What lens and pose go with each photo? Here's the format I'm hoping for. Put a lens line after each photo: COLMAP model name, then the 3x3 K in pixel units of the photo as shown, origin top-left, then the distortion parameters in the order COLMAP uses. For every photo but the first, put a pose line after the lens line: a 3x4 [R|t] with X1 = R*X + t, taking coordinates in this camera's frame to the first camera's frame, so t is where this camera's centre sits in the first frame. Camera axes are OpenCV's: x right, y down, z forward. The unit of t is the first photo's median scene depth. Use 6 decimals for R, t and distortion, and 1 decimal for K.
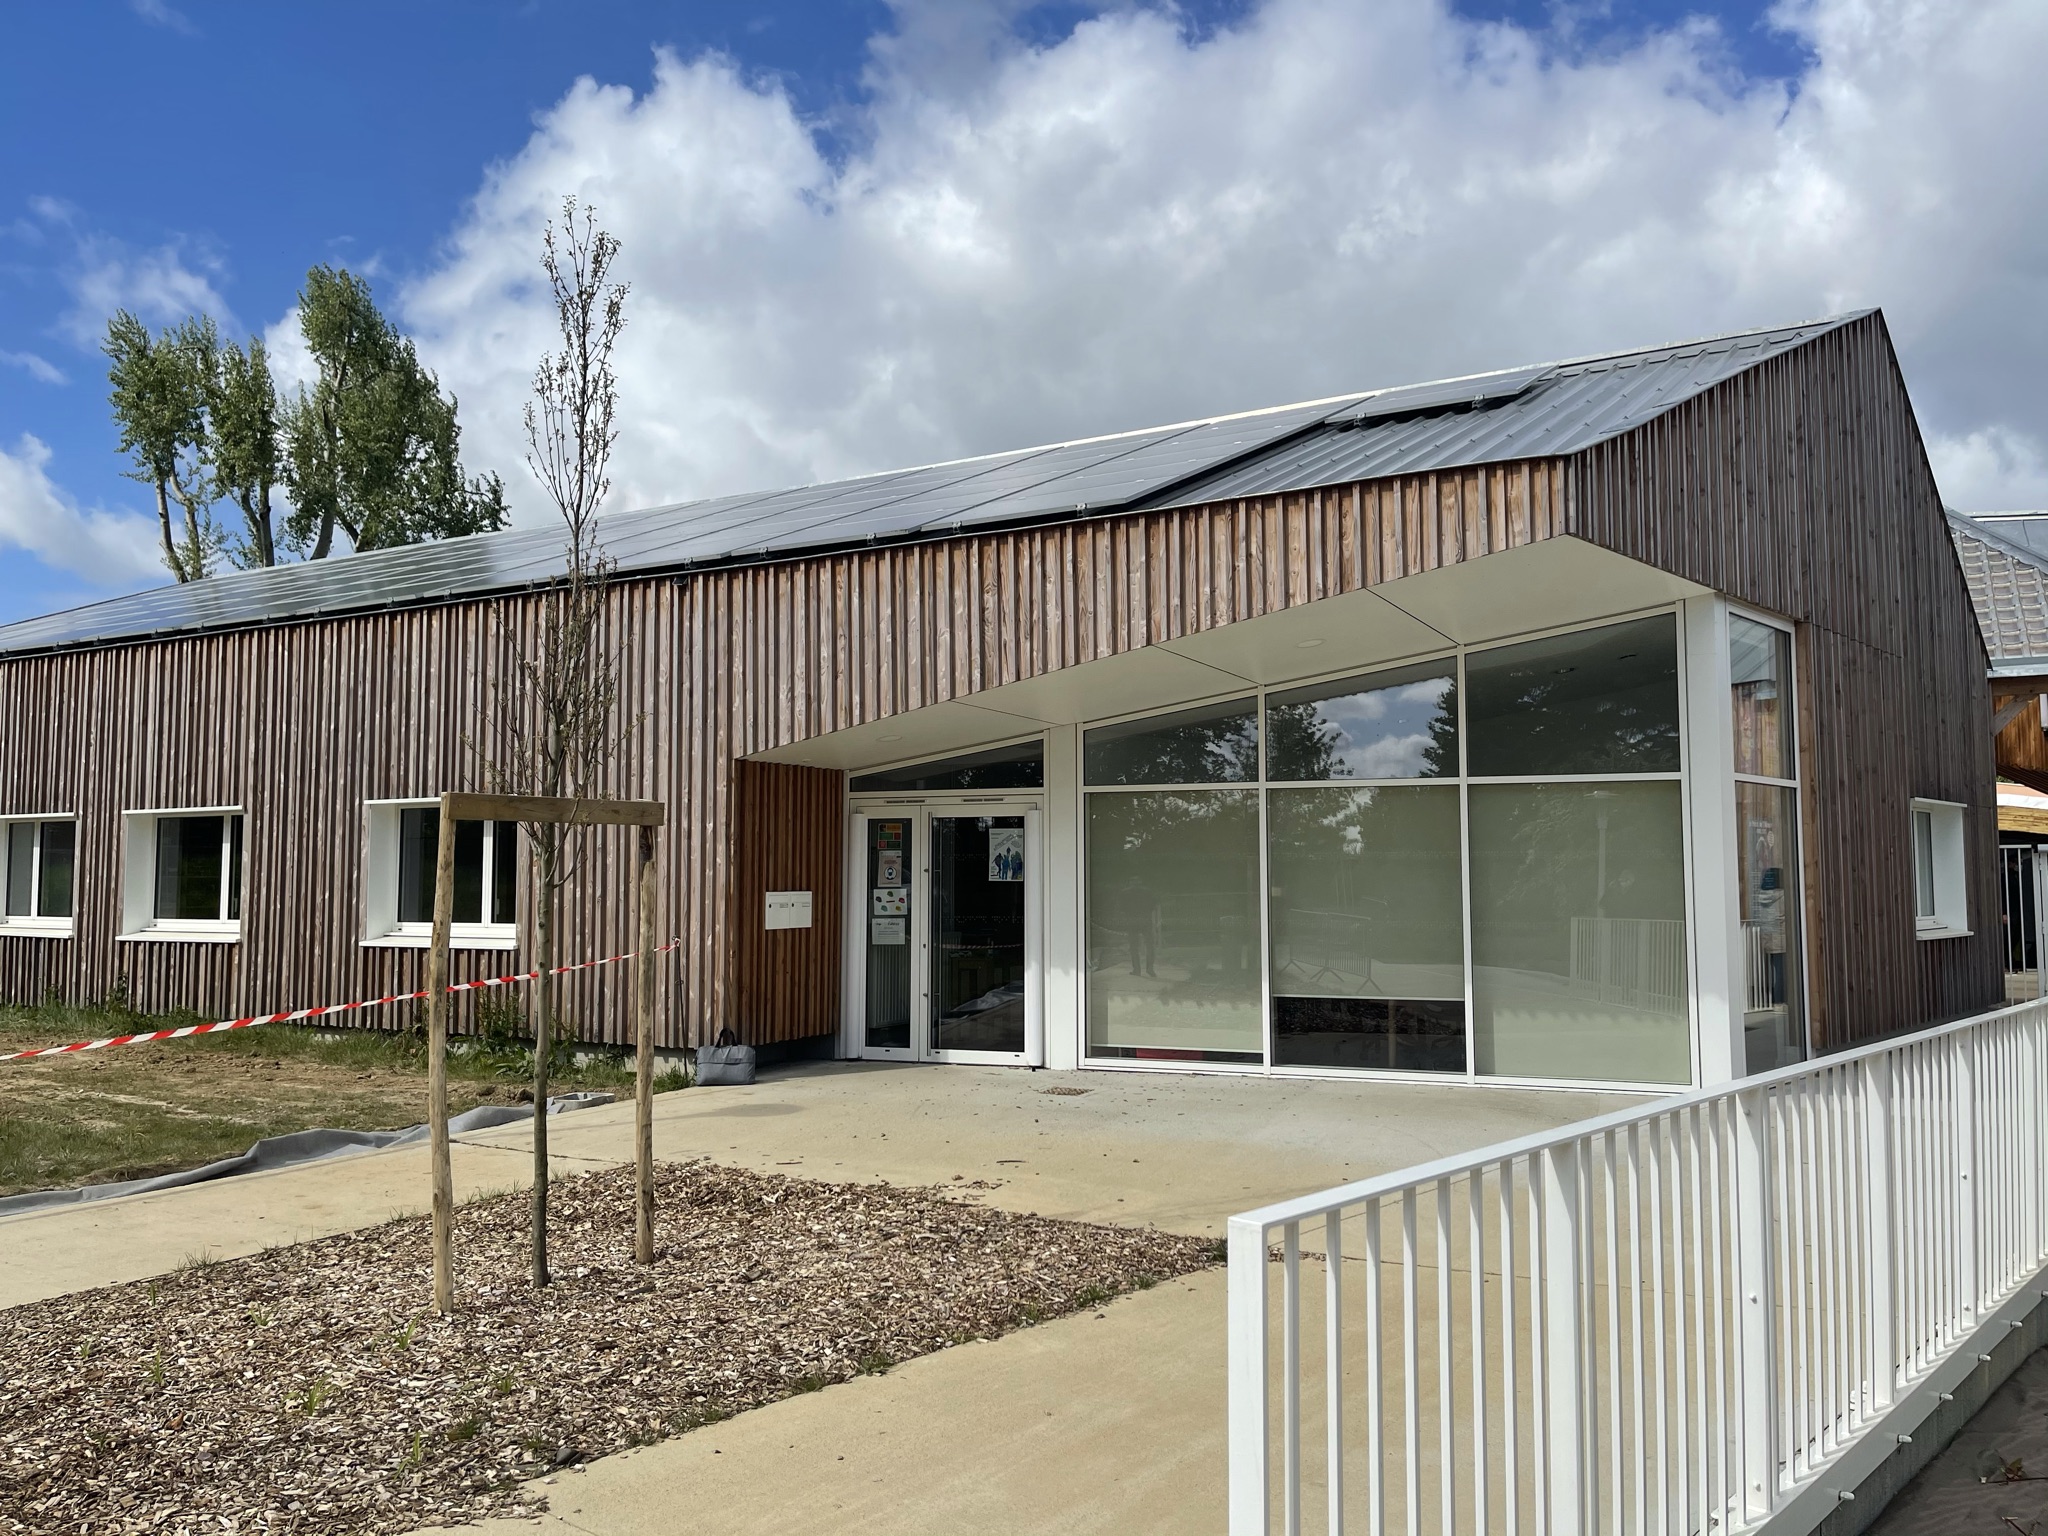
lens RADIAL K [[1549.9, 0, 1017.1], [0, 1549.9, 775.6], [0, 0, 1]] dist [0.005047, -0.003685]
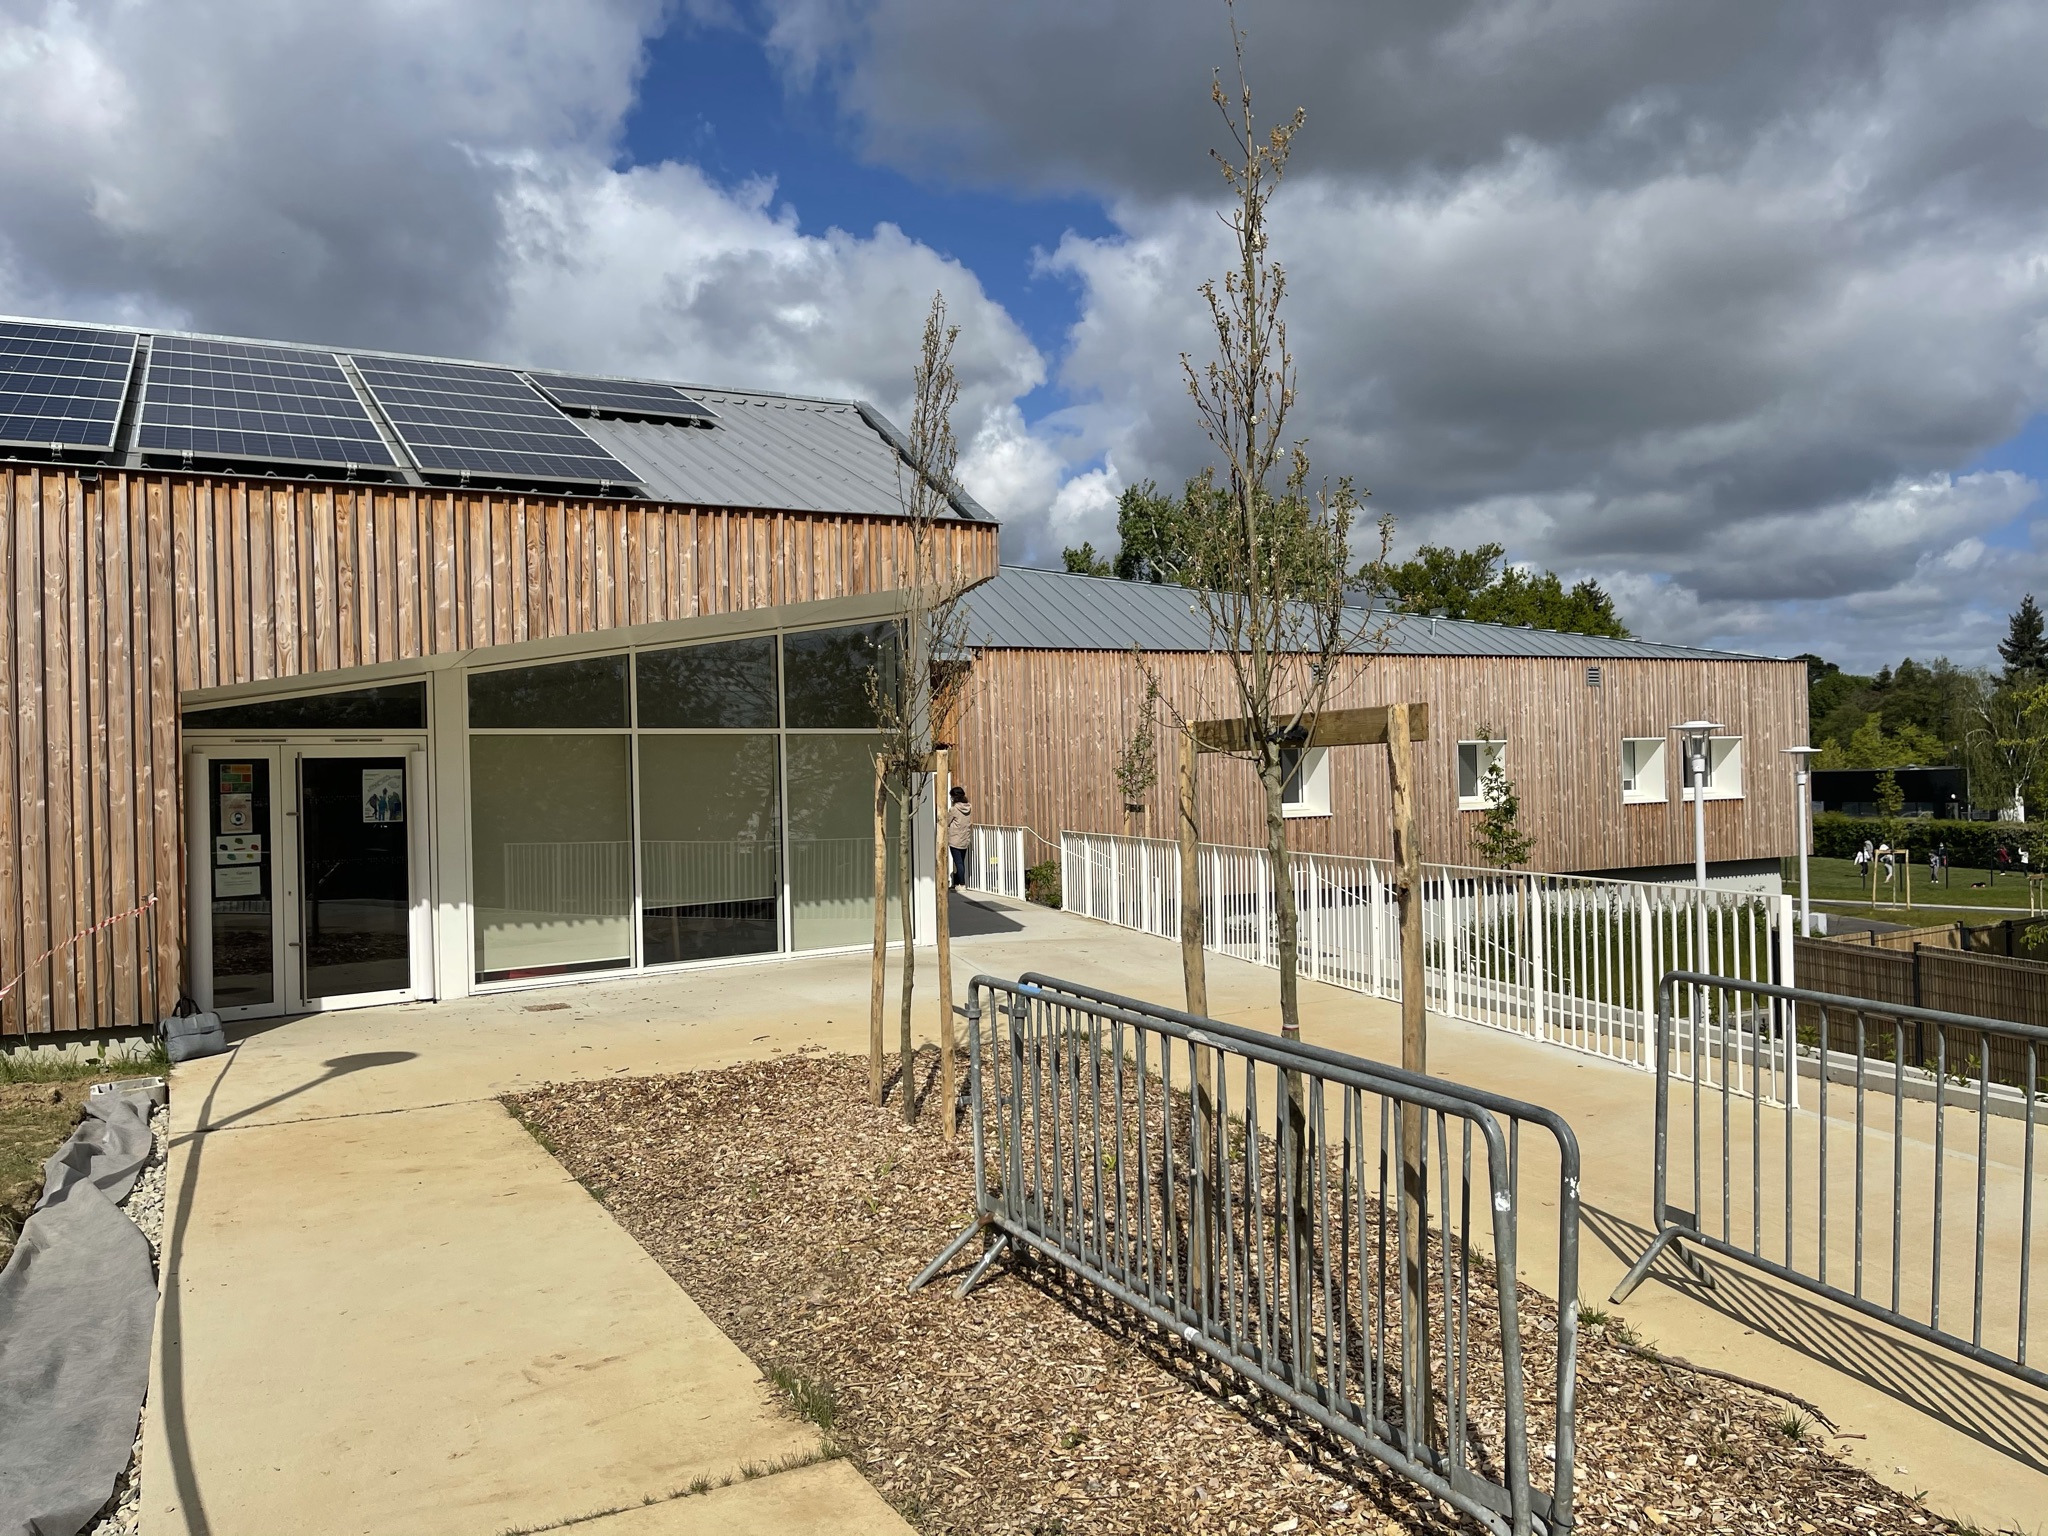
lens RADIAL K [[1549.9, 0, 1017.1], [0, 1549.9, 775.6], [0, 0, 1]] dist [0.005047, -0.003685]
pose [[0.512954, -0.009063, 0.858368, -0.666690], [-0.027171, 0.999272, 0.026788, 0.000278], [-0.857986, -0.037063, 0.512334, 0.138441]]
